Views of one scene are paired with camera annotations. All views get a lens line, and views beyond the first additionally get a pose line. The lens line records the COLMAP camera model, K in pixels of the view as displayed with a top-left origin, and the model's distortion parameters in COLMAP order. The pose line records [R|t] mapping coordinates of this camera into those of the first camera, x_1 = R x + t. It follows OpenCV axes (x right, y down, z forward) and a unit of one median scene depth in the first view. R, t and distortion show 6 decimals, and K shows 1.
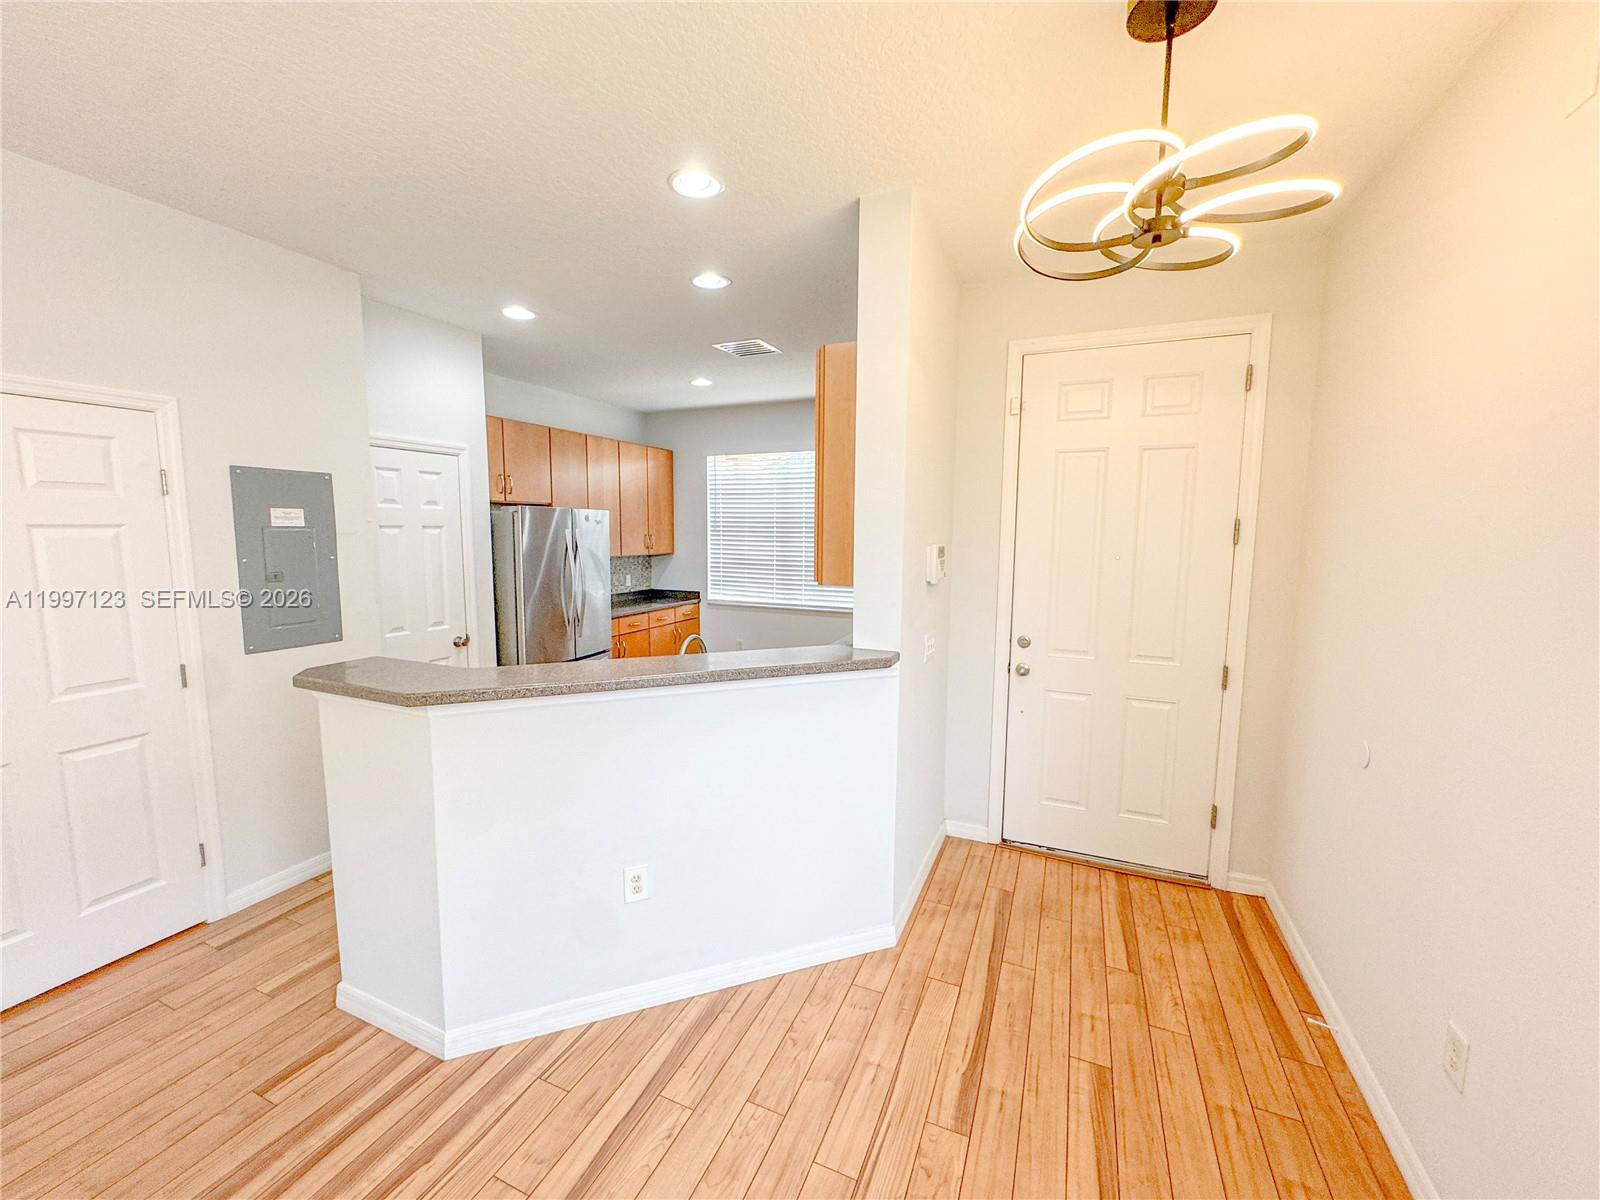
lens RADIAL K [[639.0, 0, 800.3], [0, 639.0, 597.7], [0, 0, 1]] dist [0.000675, -0.000118]
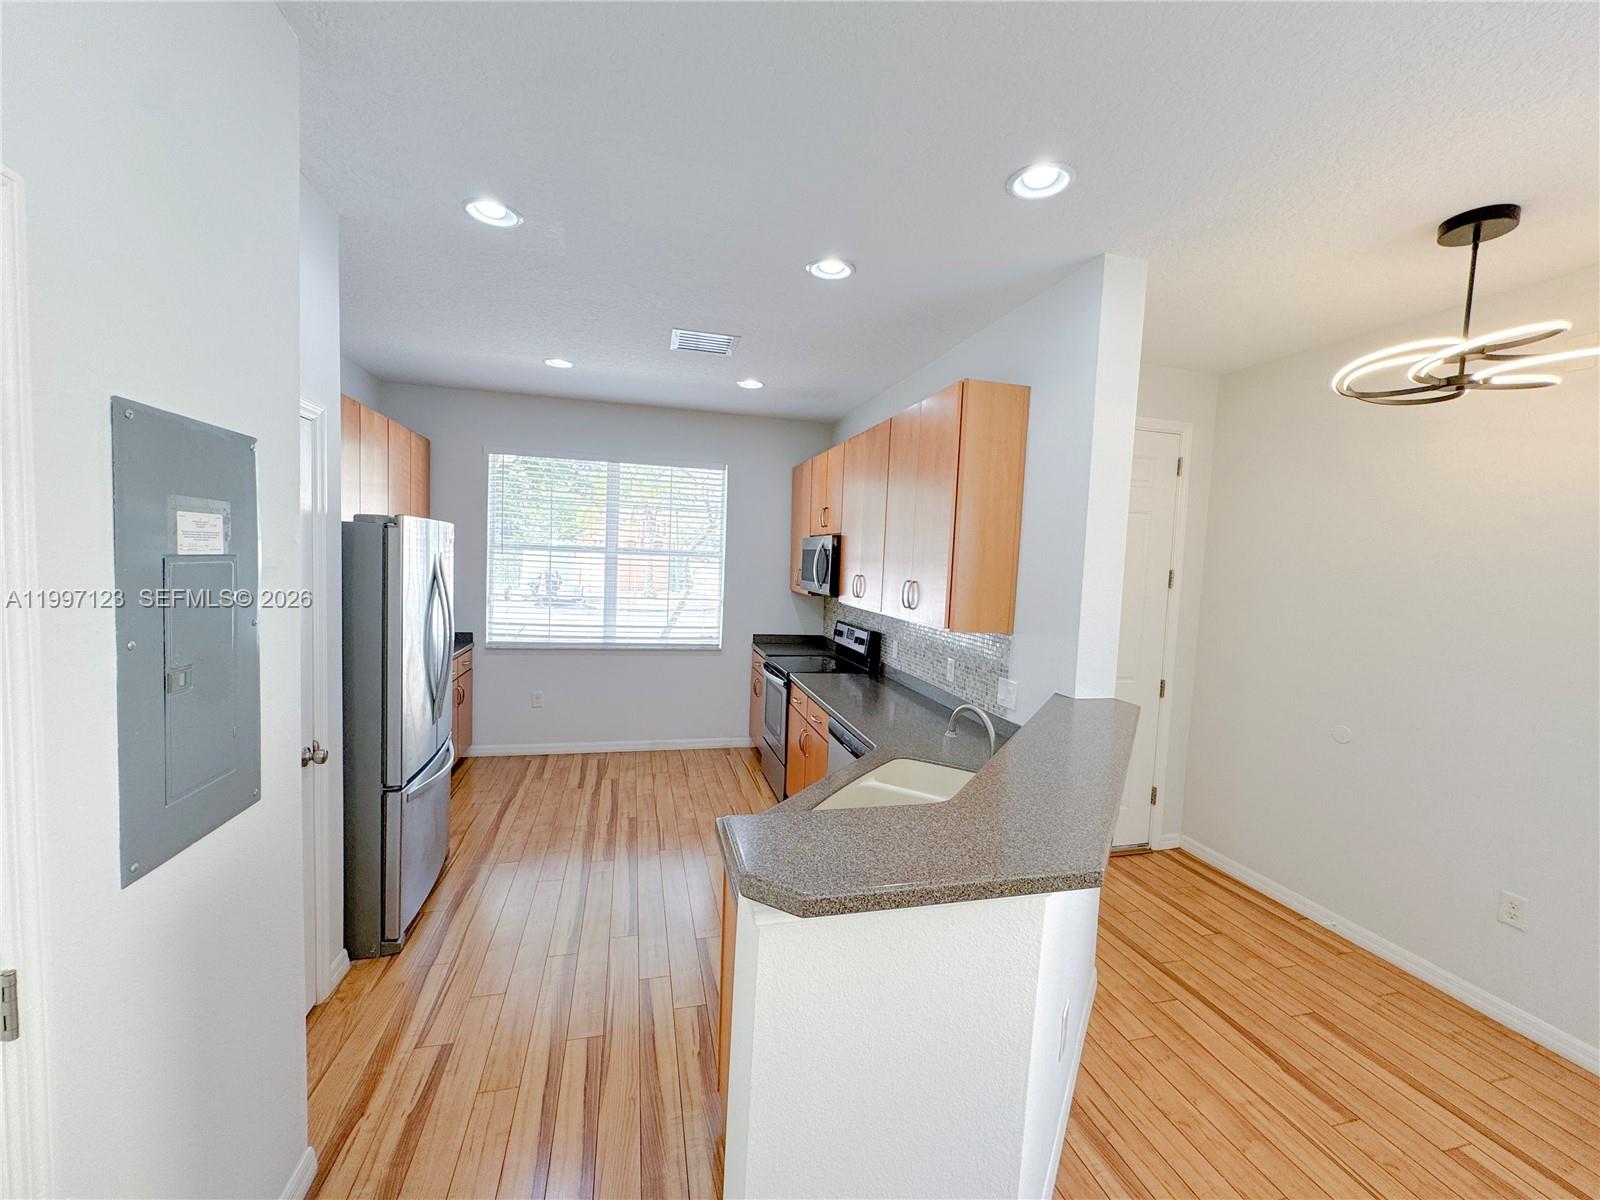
lens RADIAL K [[639.0, 0, 800.3], [0, 639.0, 597.7], [0, 0, 1]] dist [0.000675, -0.000118]
pose [[0.785144, -0.012425, 0.619189, -0.760270], [0.028382, 0.999470, -0.015933, -0.065620], [-0.618663, 0.030083, 0.785080, 0.425915]]
